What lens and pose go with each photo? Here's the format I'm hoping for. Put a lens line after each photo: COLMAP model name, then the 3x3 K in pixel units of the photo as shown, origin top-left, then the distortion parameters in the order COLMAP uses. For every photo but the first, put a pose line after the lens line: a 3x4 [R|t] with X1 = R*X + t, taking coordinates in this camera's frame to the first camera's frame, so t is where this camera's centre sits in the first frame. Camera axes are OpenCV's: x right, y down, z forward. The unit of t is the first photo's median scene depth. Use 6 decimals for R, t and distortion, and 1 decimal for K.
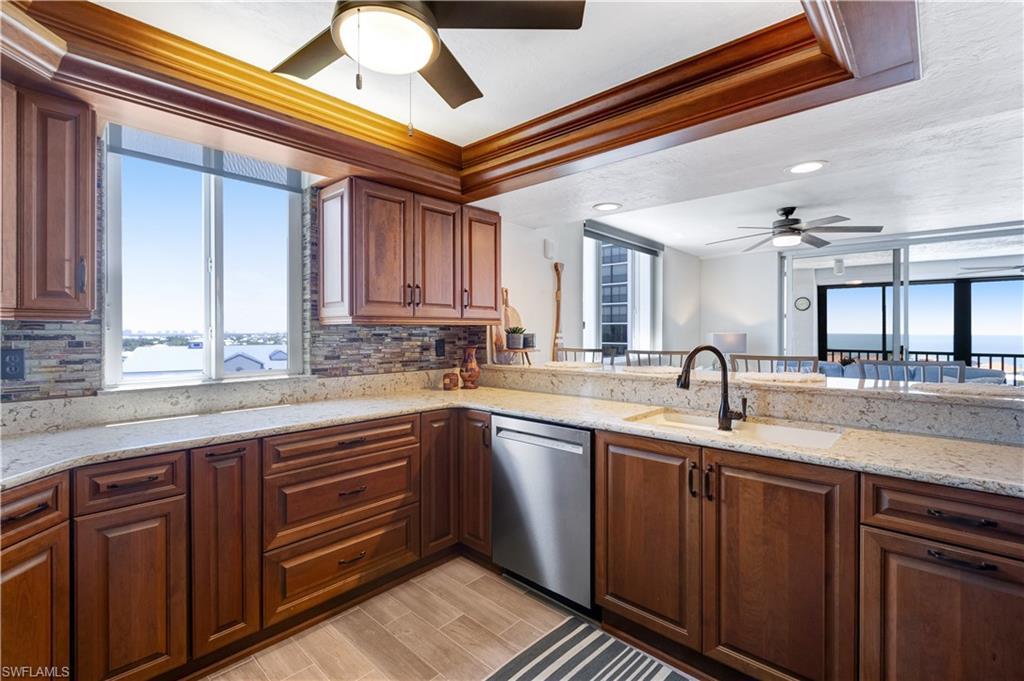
lens RADIAL K [[465.0, 0, 508.9], [0, 465.0, 333.8], [0, 0, 1]] dist [-0.000100, -0.000827]
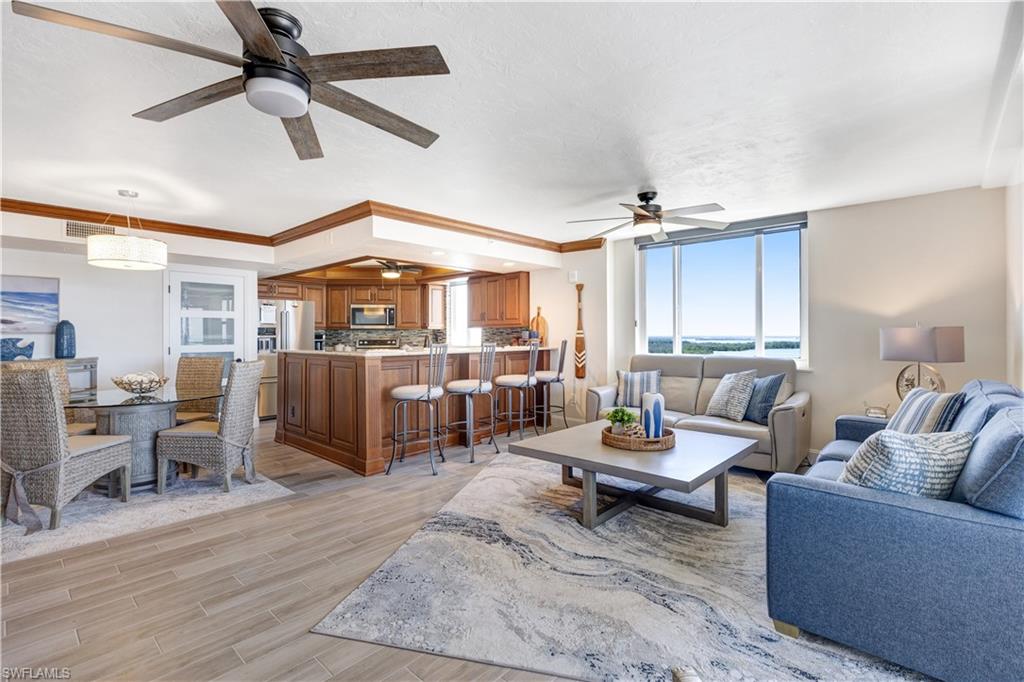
lens RADIAL K [[465.0, 0, 508.8], [0, 465.0, 332.0], [0, 0, 1]] dist [-0.000100, -0.000827]
pose [[0.004667, -0.004940, -0.999977, 2.634226], [-0.000153, 0.999988, -0.004940, 0.018395], [0.999989, 0.000176, 0.004666, 1.231630]]
